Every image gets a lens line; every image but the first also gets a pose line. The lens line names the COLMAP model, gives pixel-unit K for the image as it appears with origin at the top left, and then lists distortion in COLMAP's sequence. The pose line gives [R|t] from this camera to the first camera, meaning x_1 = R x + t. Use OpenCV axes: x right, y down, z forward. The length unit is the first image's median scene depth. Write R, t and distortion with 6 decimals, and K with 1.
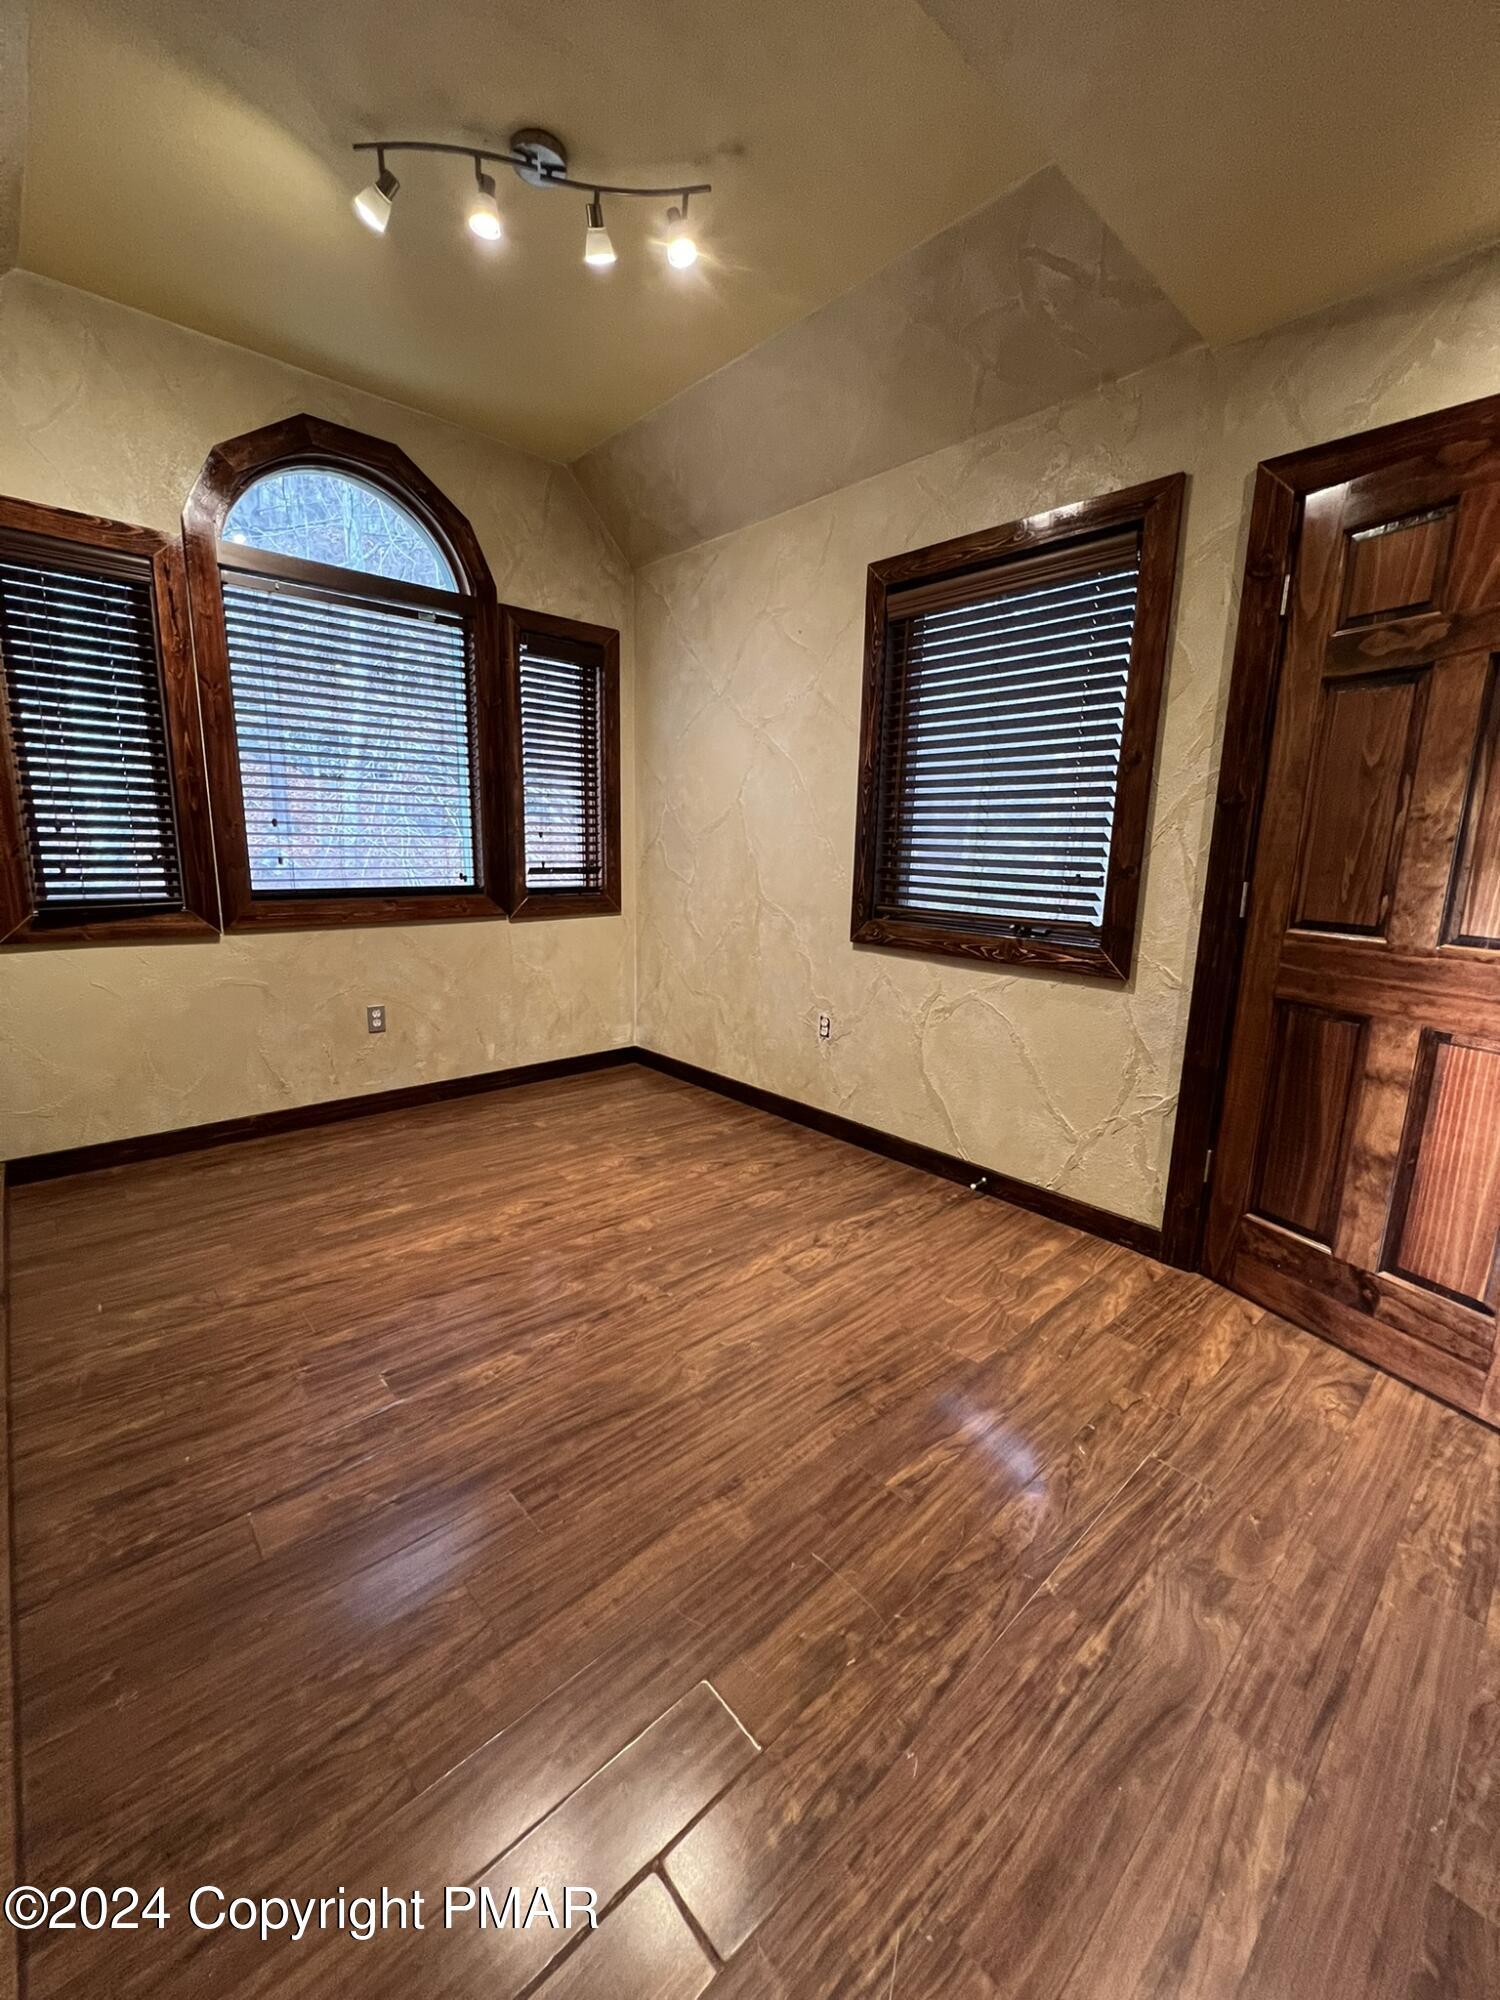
lens RADIAL K [[799.0, 0, 737.0], [0, 799.0, 985.0], [0, 0, 1]] dist [-0.001835, 0.000143]
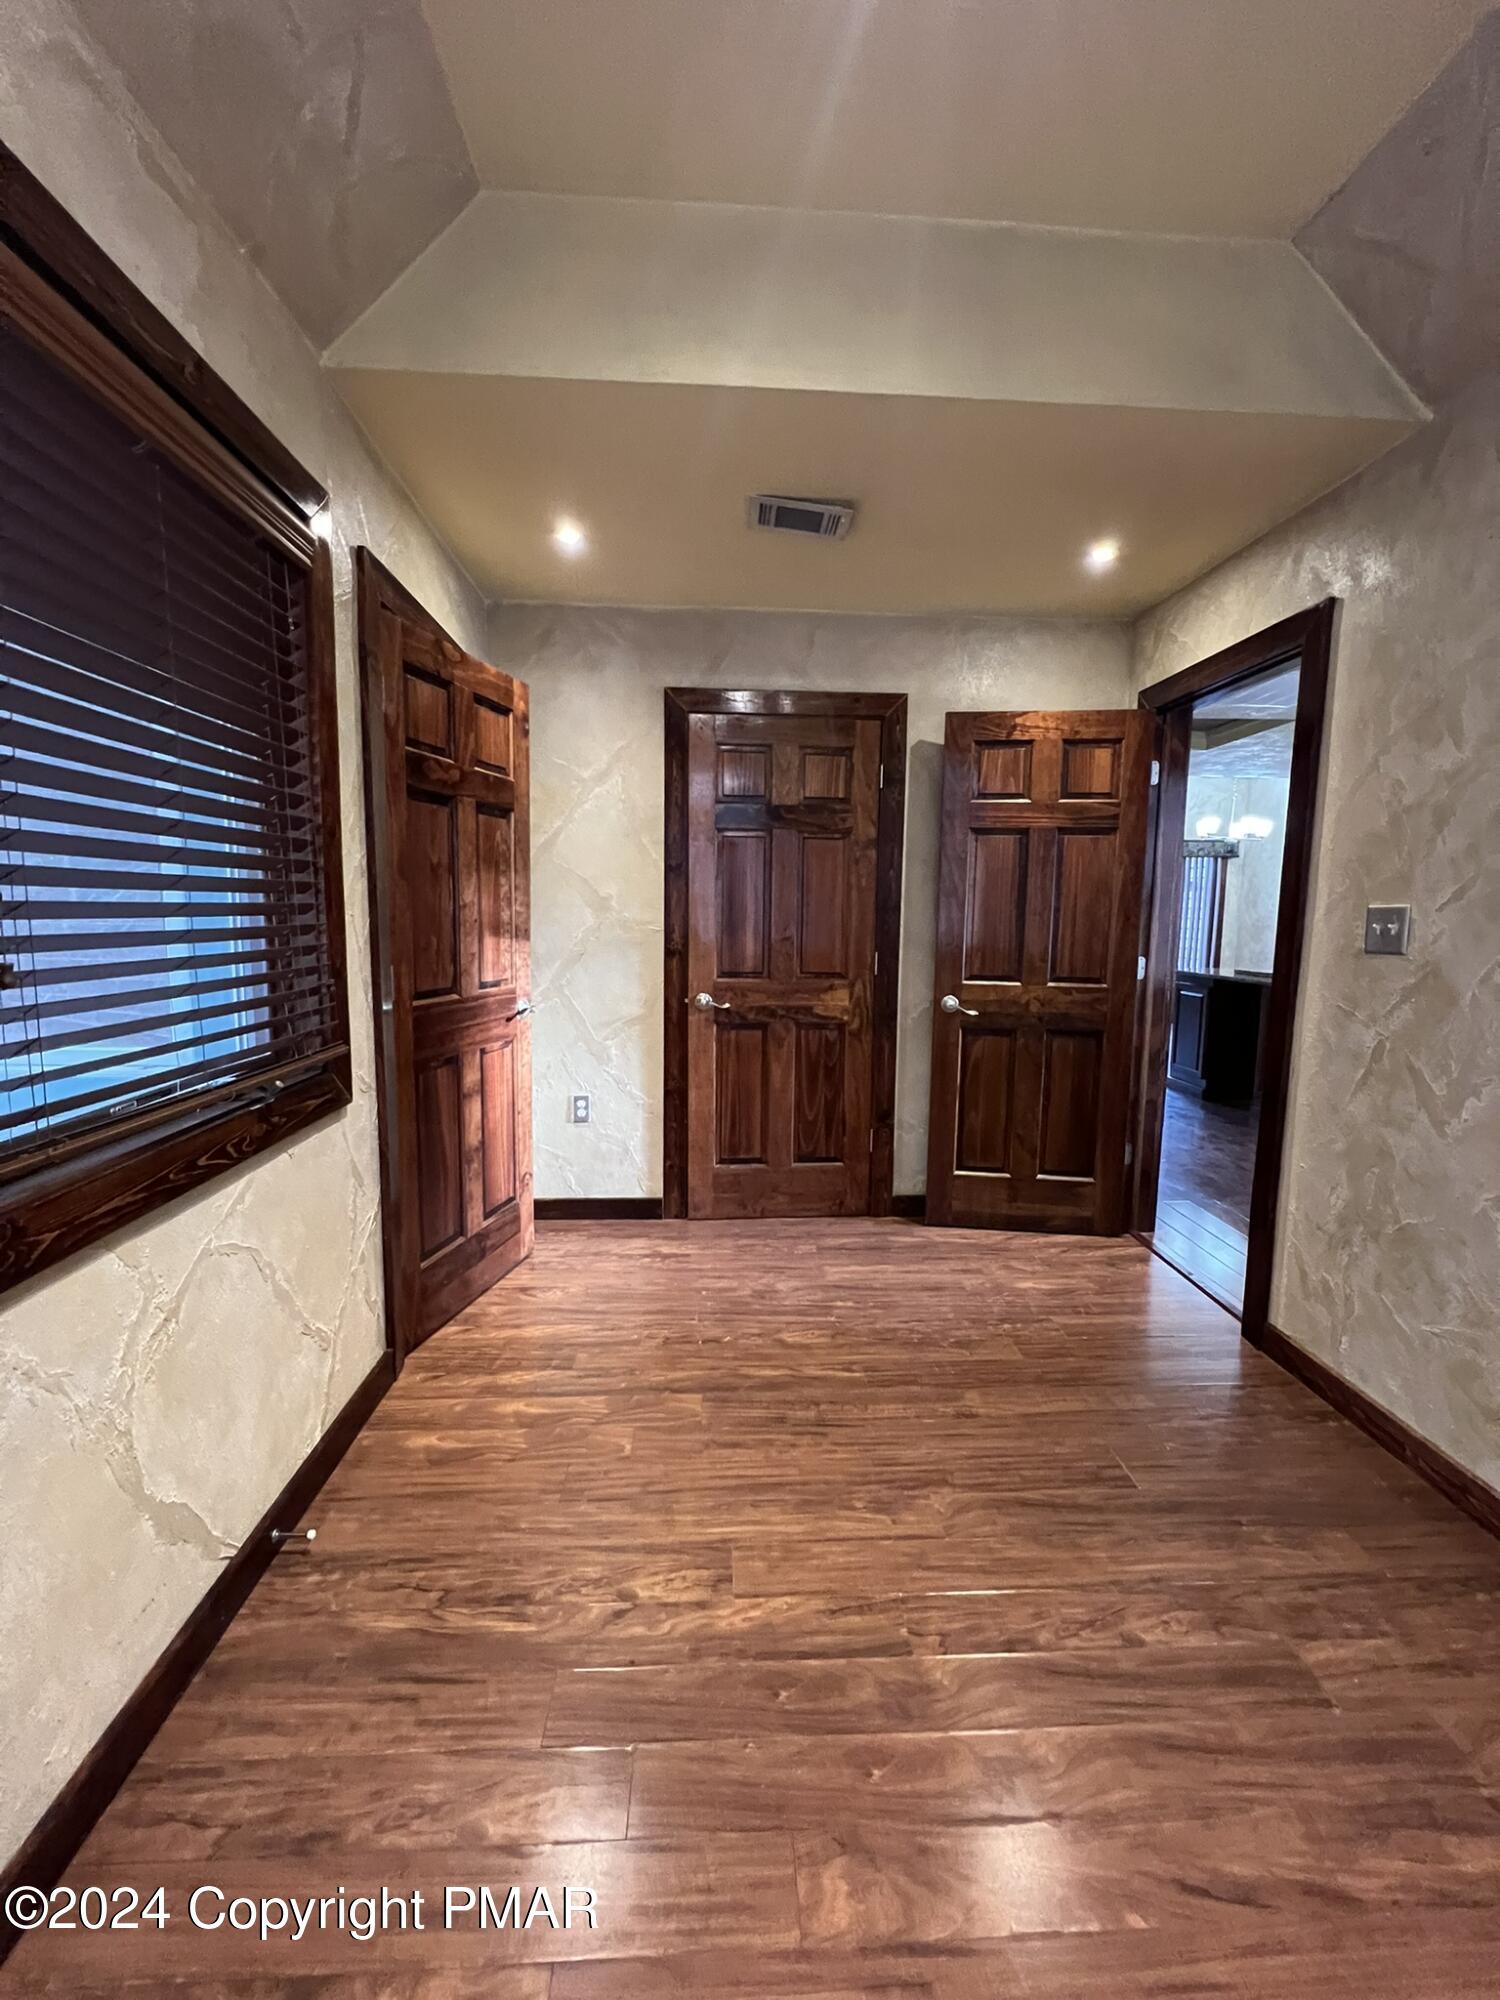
lens RADIAL K [[799.0, 0, 762.4], [0, 799.0, 998.8], [0, 0, 1]] dist [-0.001835, 0.000143]
pose [[-0.789205, -0.105991, 0.604914, -0.315120], [0.076115, 0.960518, 0.267602, -0.291207], [-0.609394, 0.257236, -0.749979, 1.333780]]
